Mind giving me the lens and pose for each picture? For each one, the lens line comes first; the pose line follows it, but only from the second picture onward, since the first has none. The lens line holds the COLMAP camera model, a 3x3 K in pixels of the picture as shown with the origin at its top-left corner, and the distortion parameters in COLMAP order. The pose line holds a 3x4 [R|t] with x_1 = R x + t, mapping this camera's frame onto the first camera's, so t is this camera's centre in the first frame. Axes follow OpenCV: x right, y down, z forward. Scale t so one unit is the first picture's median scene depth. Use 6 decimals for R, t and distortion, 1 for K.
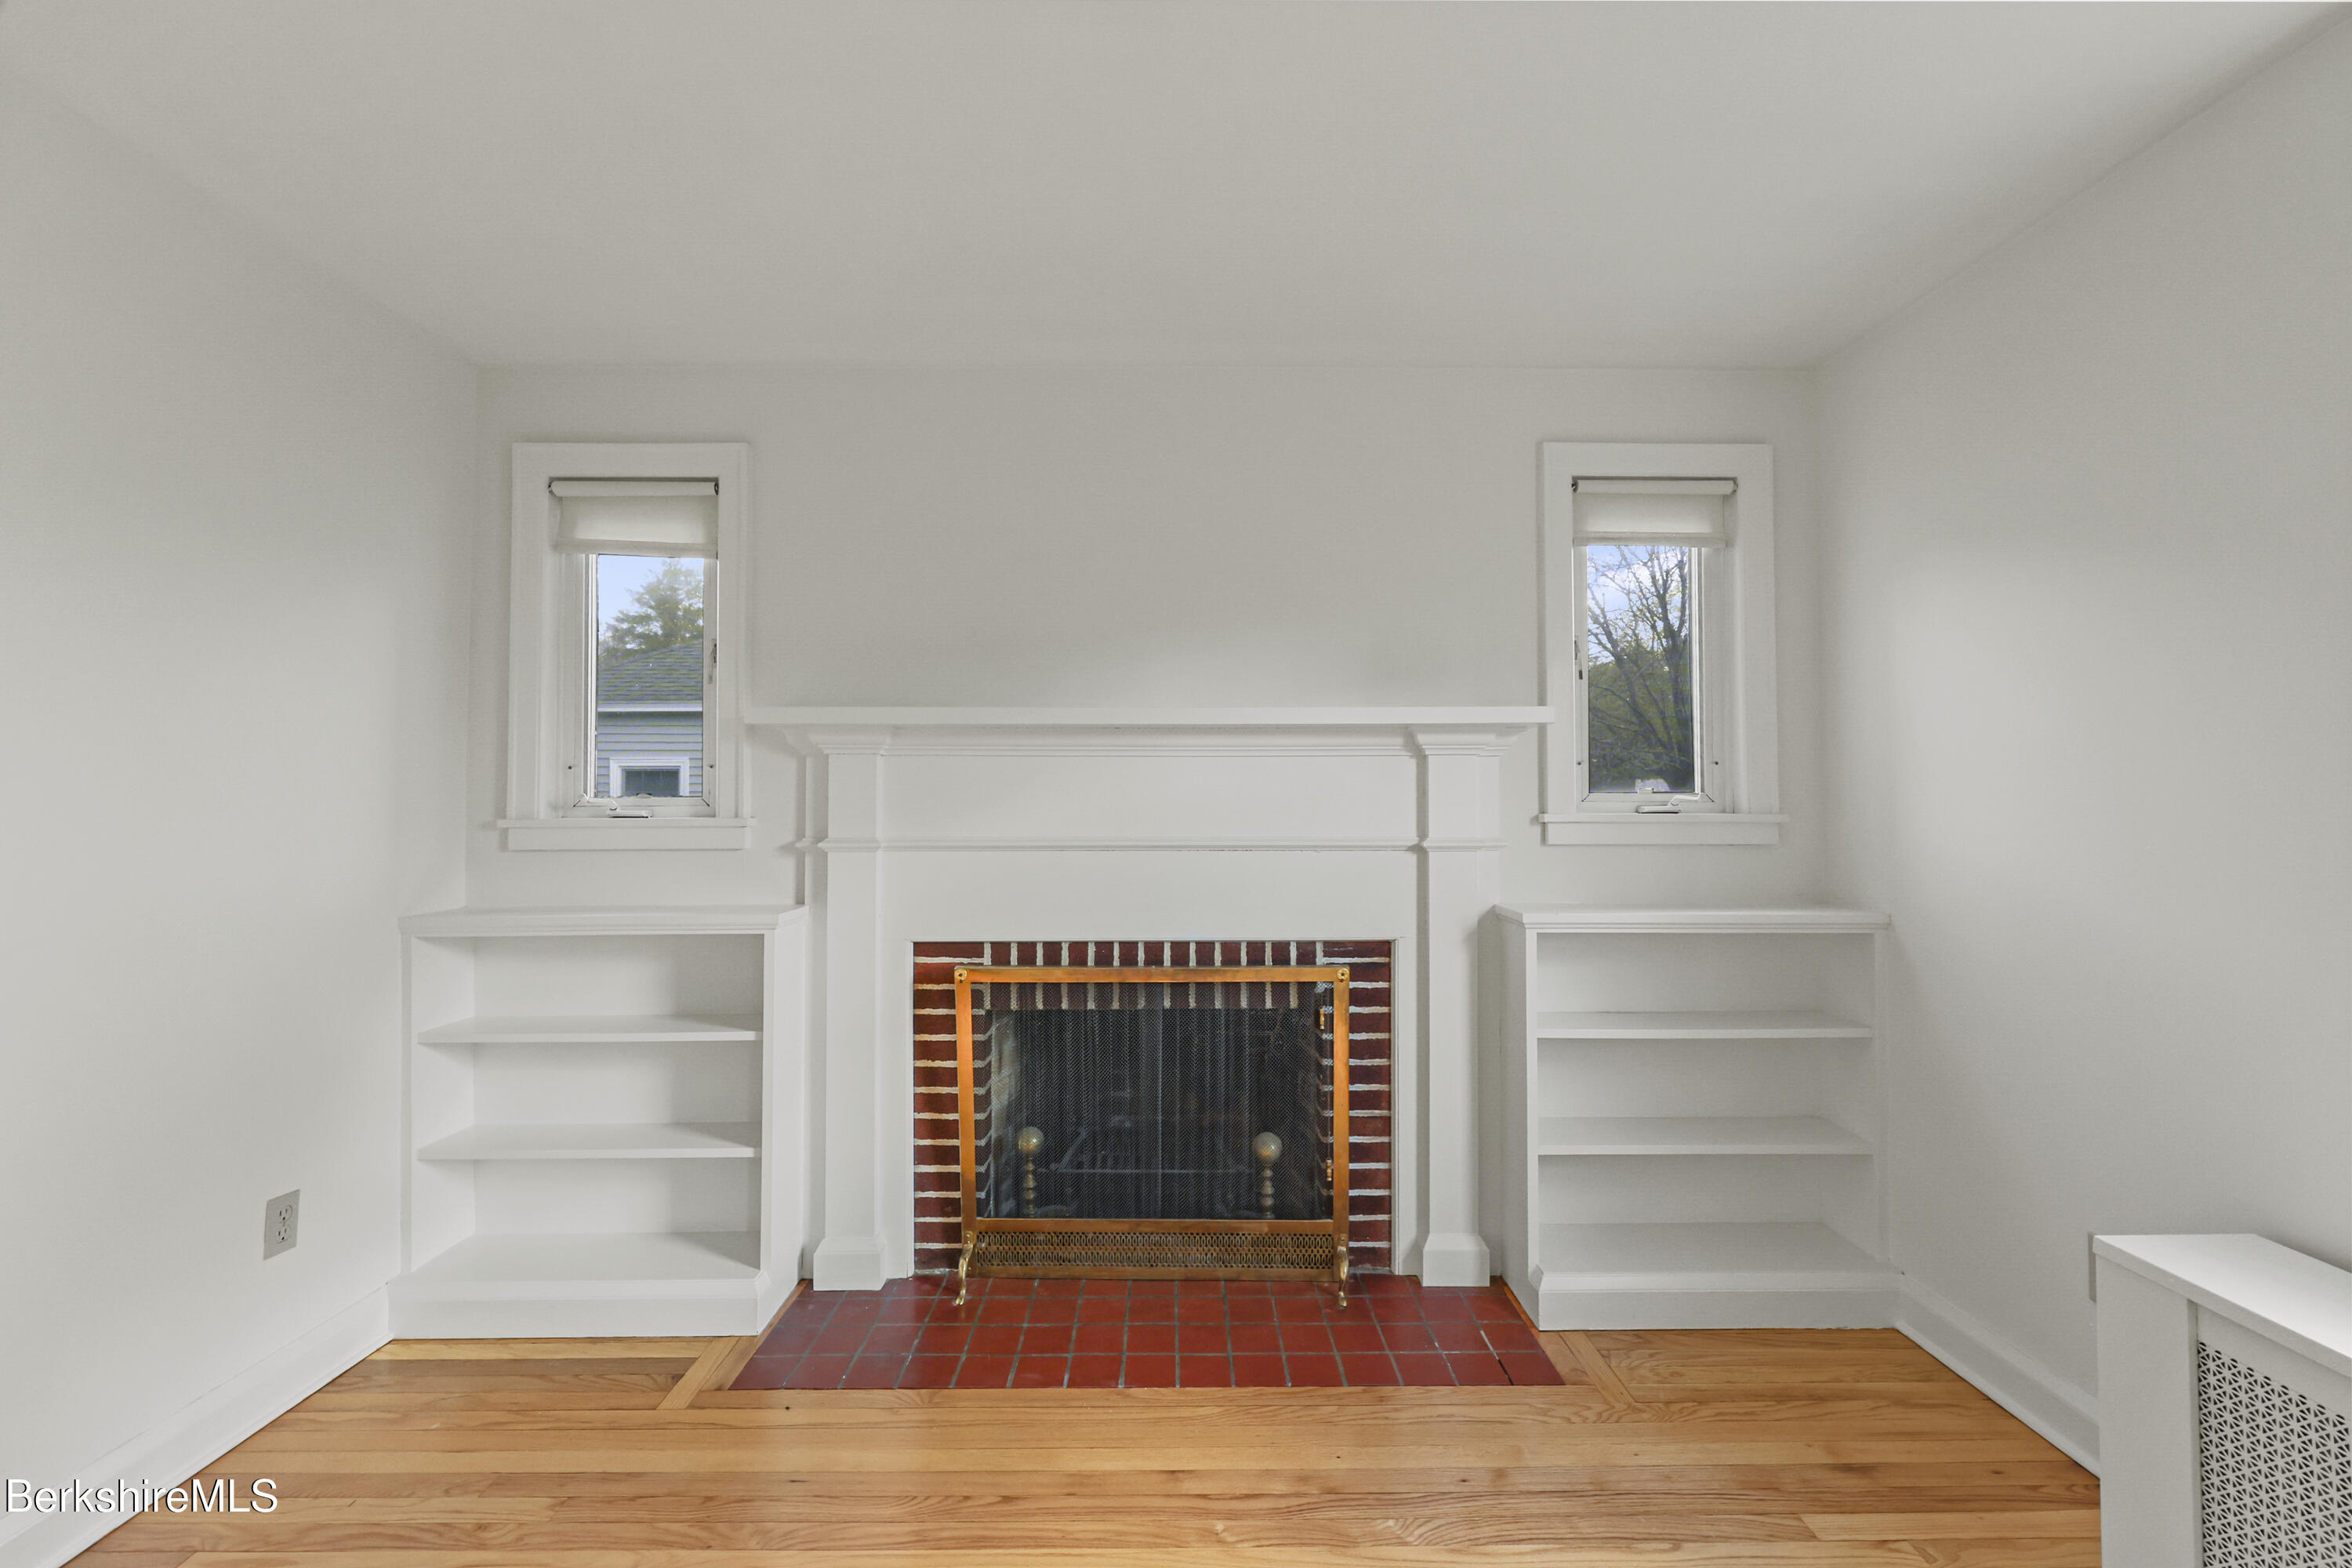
lens RADIAL K [[956.3, 0, 1176.0], [0, 956.3, 784.0], [0, 0, 1]] dist [-0.001328, -0.000270]
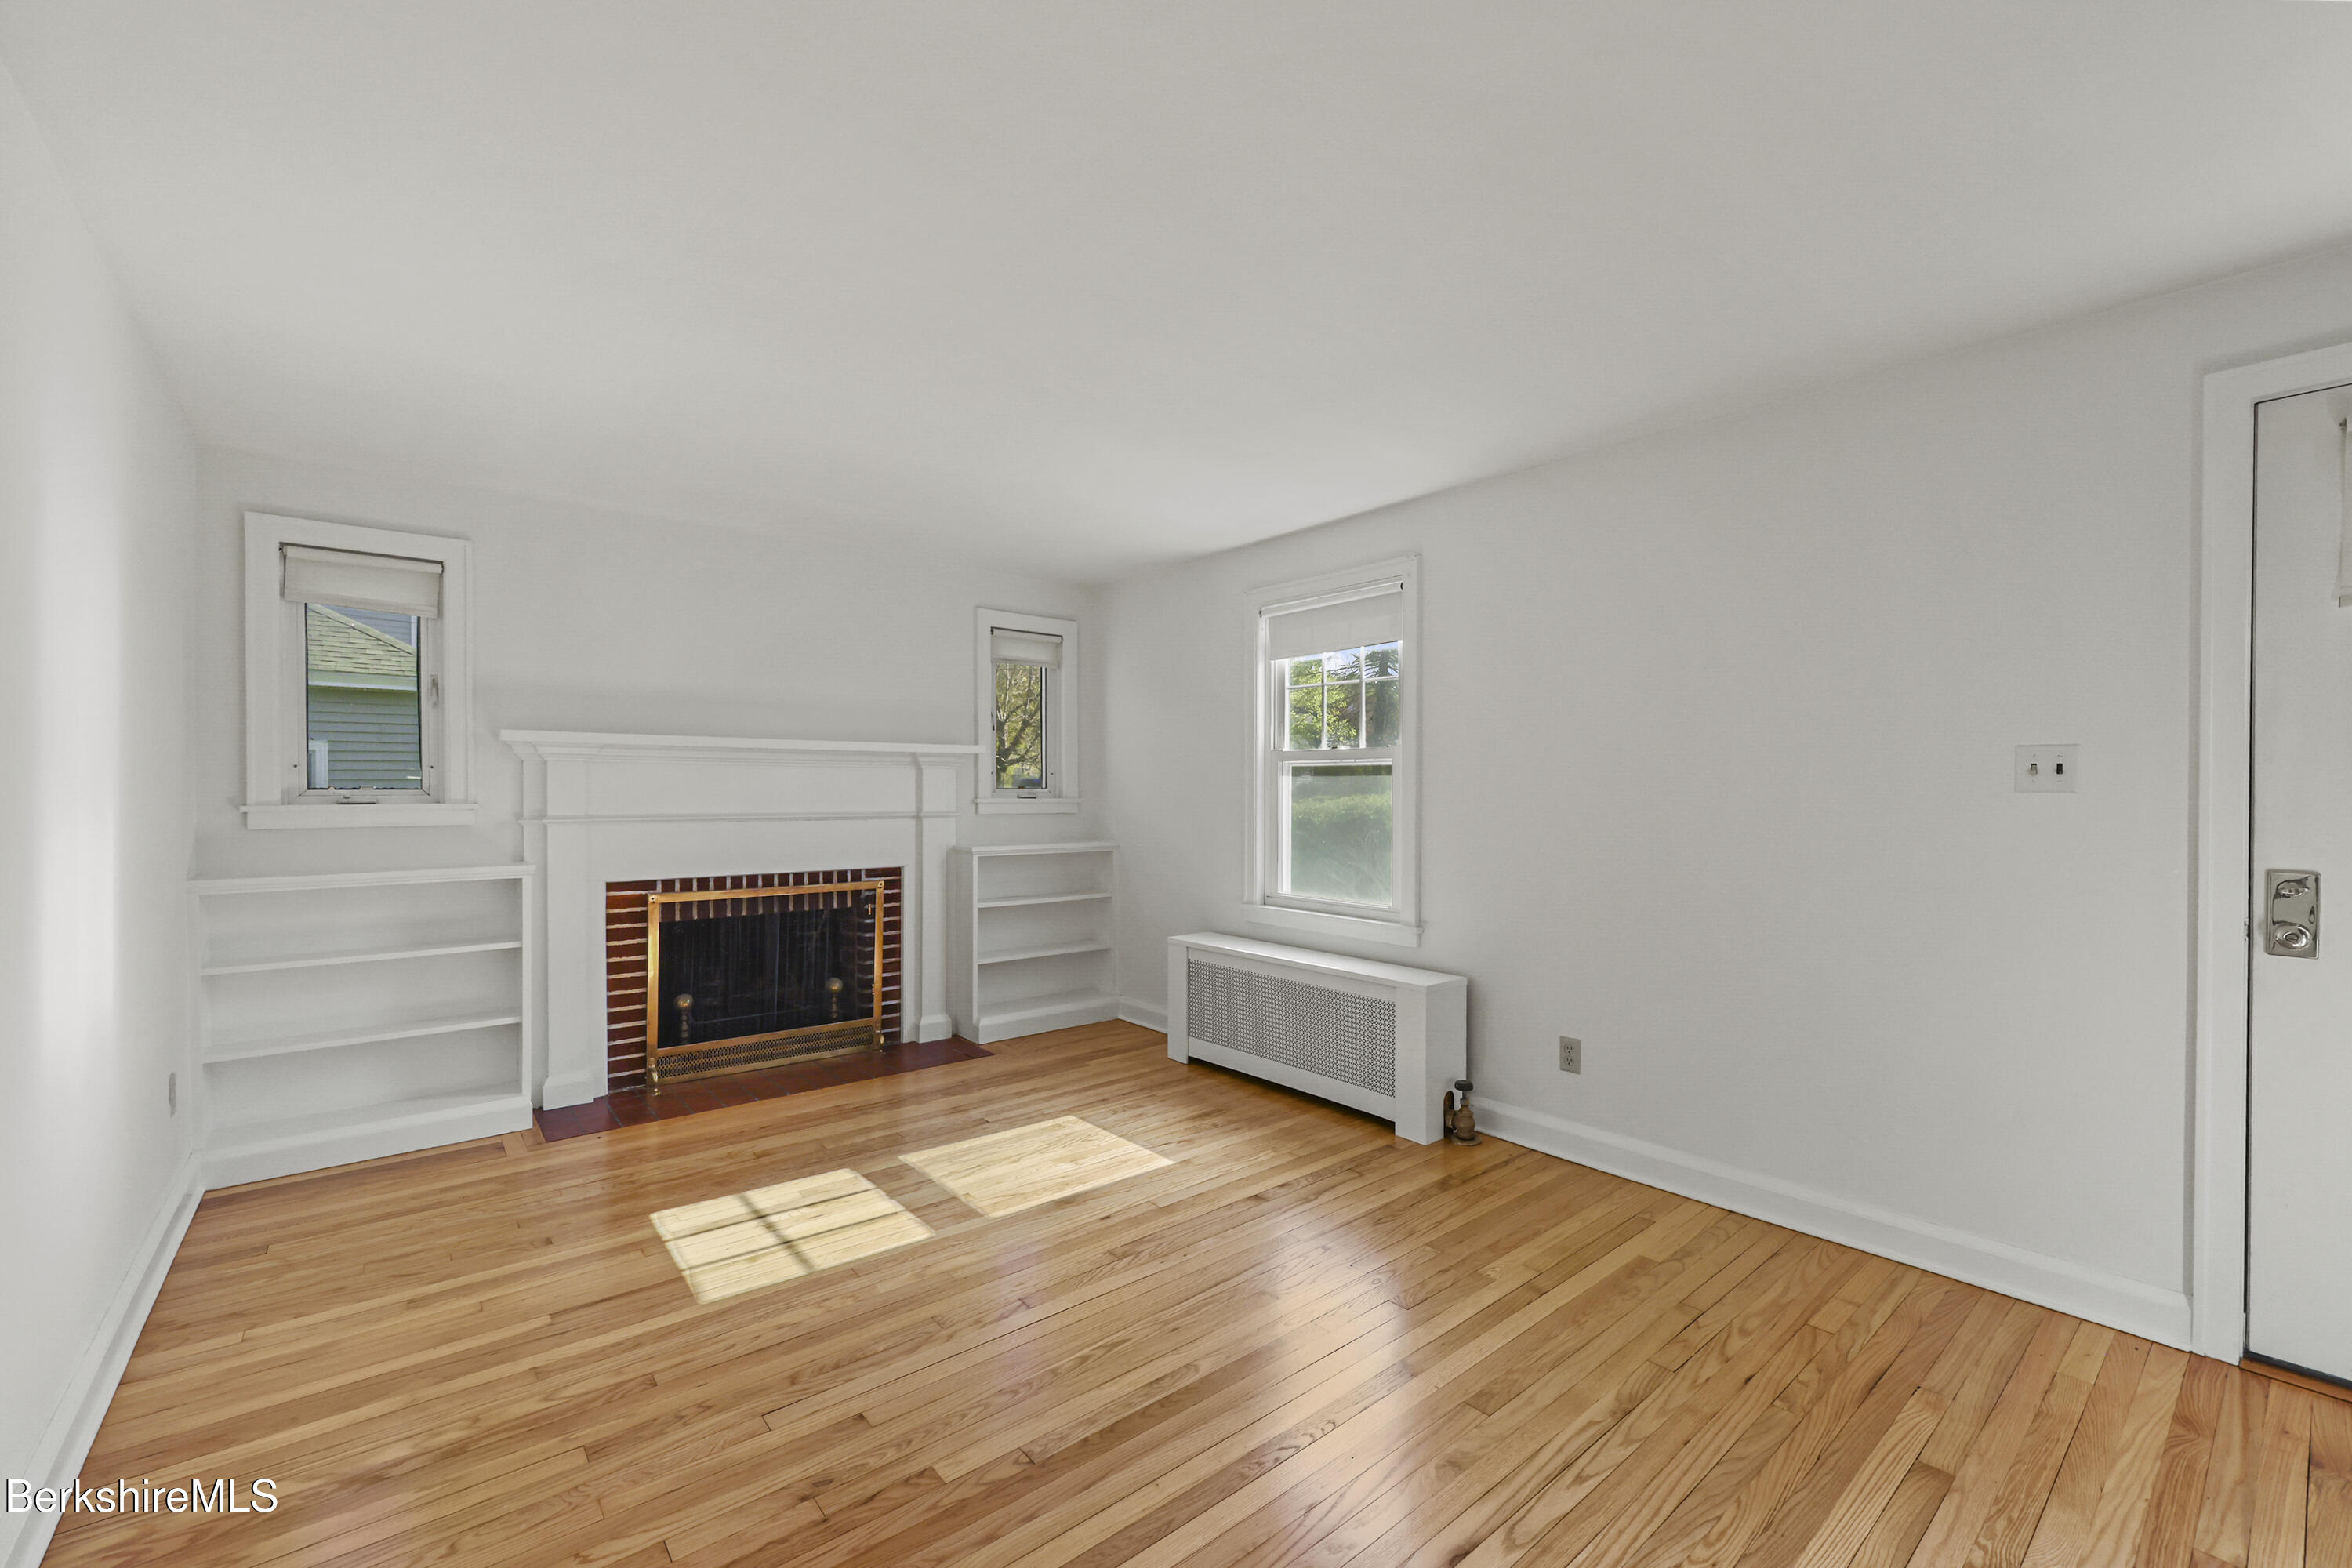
lens RADIAL K [[956.8, 0, 1194.8], [0, 956.8, 795.4], [0, 0, 1]] dist [-0.000420, -0.000047]
pose [[0.766391, -0.000046, 0.642374, -0.547174], [-0.015044, 0.999724, 0.018020, -0.019005], [-0.642198, -0.023474, 0.766180, -0.812364]]
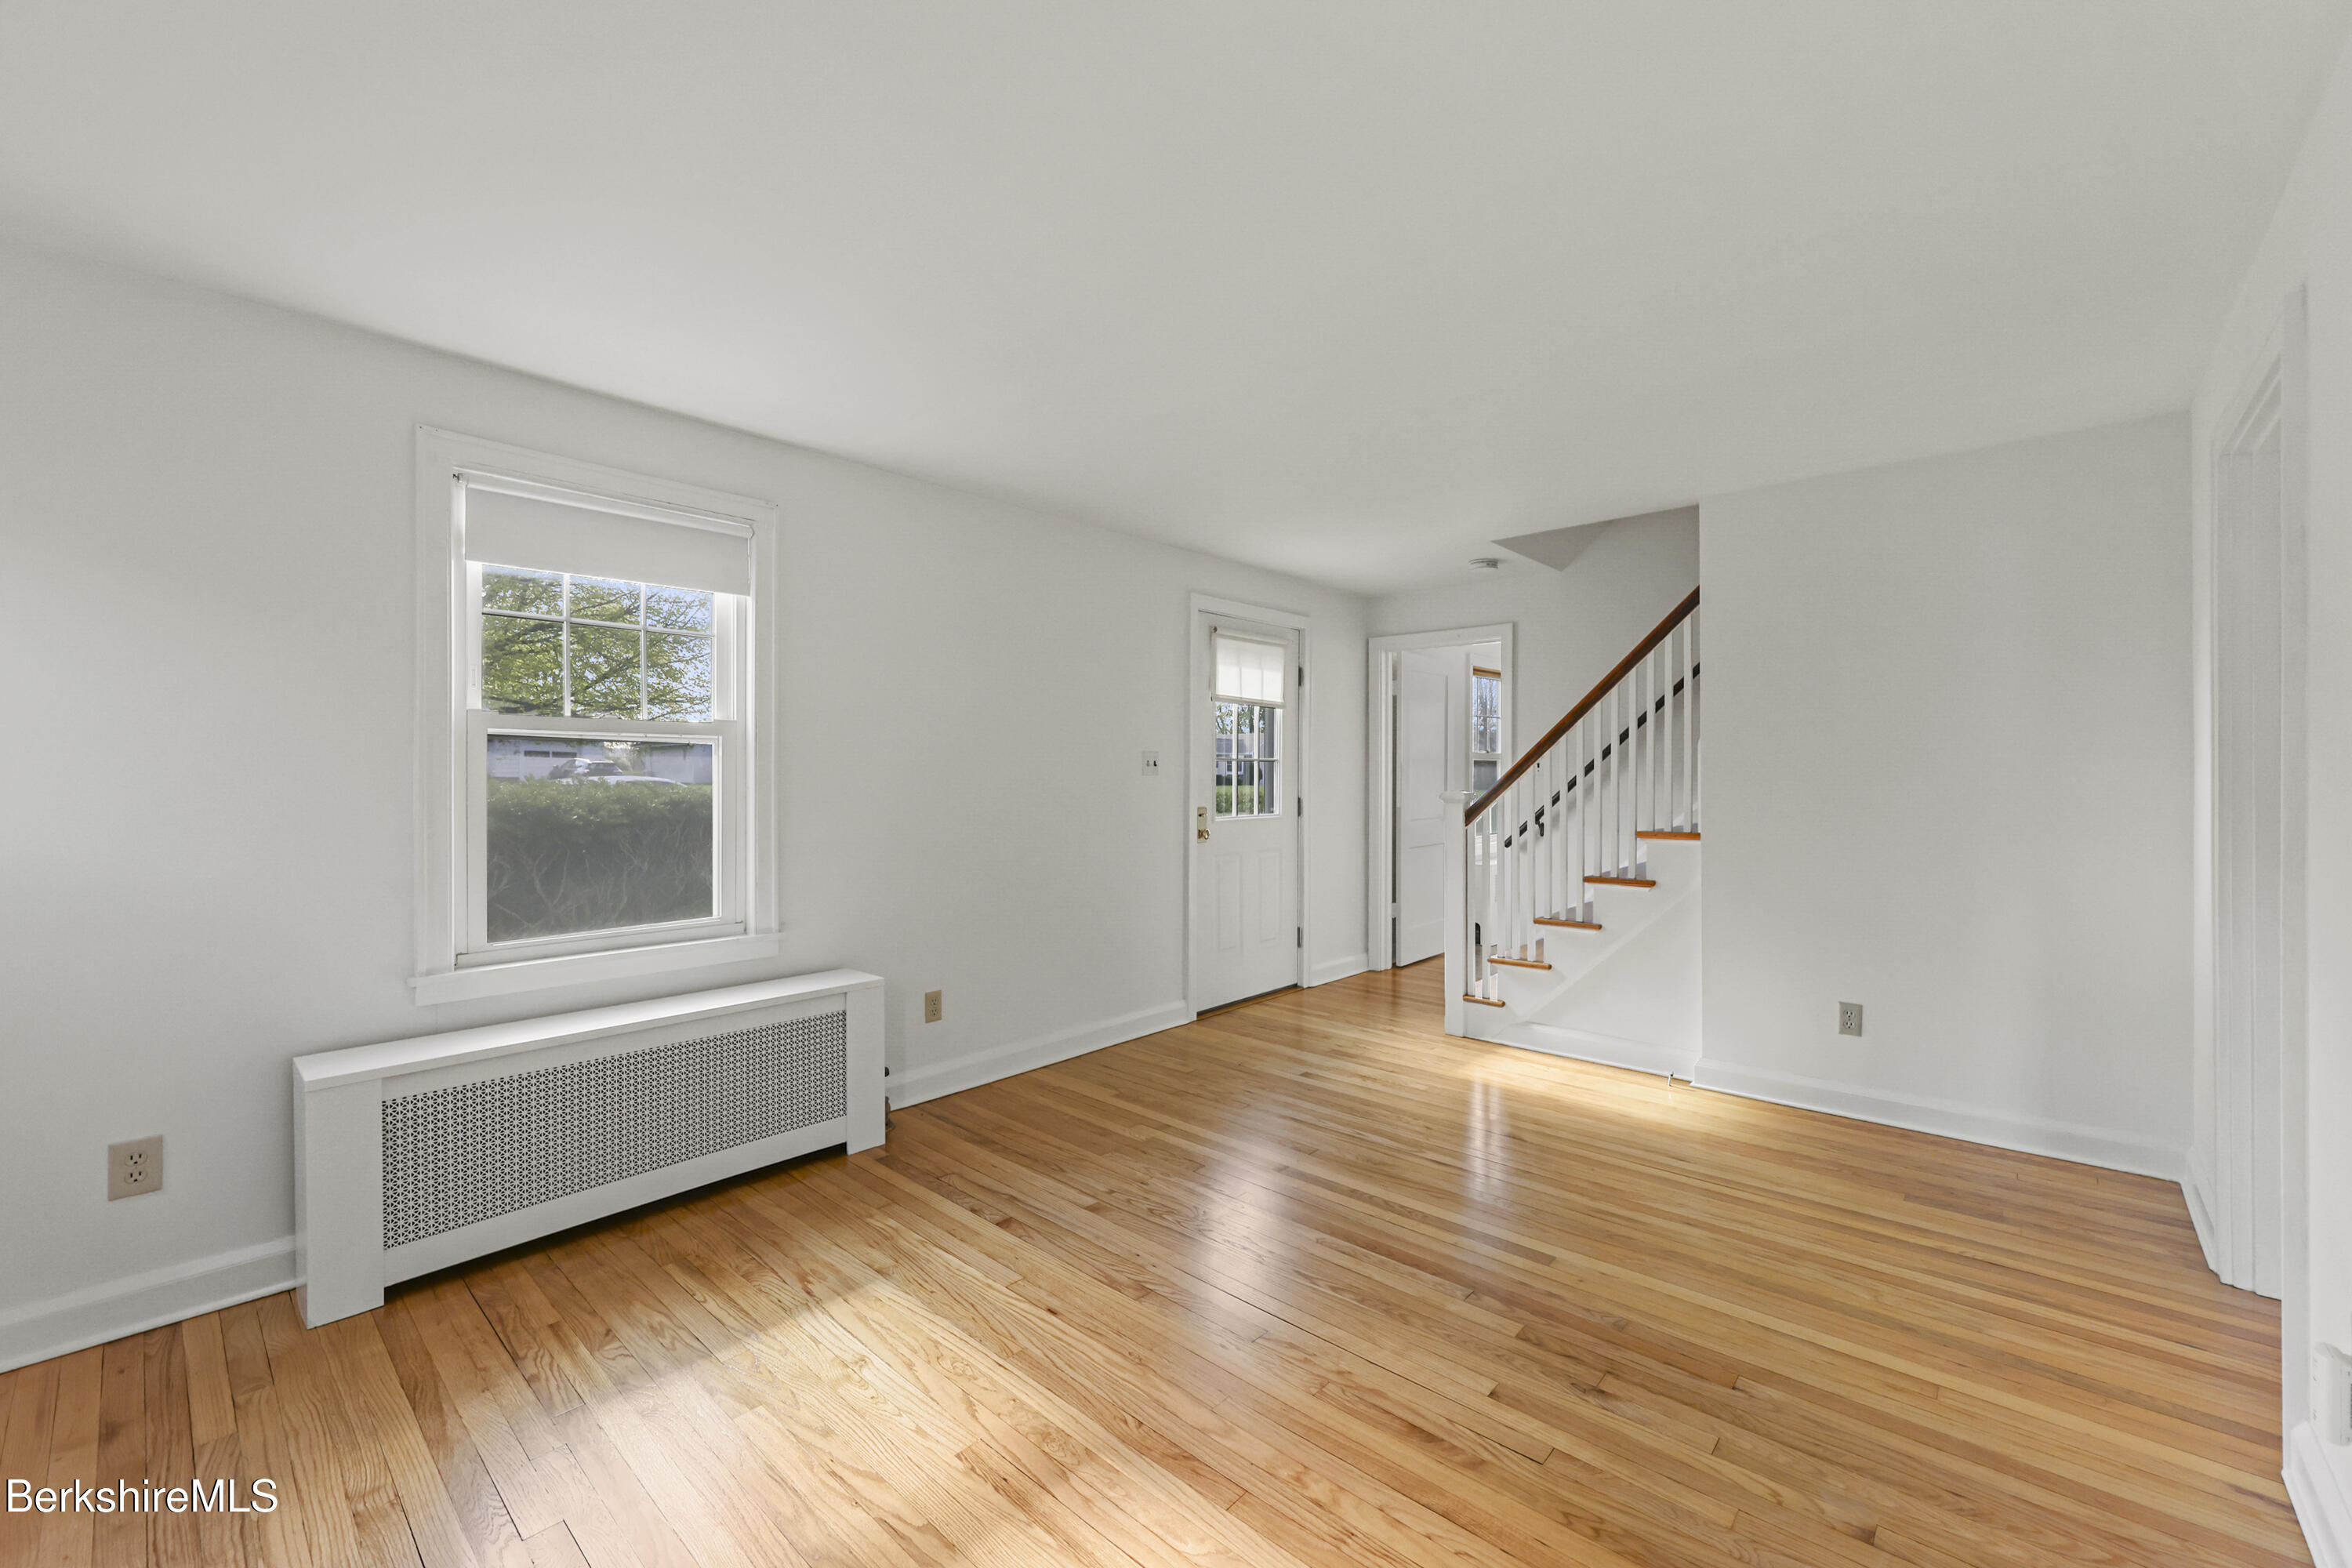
lens RADIAL K [[951.8, 0, 1172.4], [0, 951.8, 767.4], [0, 0, 1]] dist [-0.000920, -0.000046]
pose [[-0.733190, 0.007874, 0.679978, -0.599099], [-0.009078, 0.999731, -0.021364, 0.007439], [-0.679963, -0.021836, -0.732921, 0.706750]]
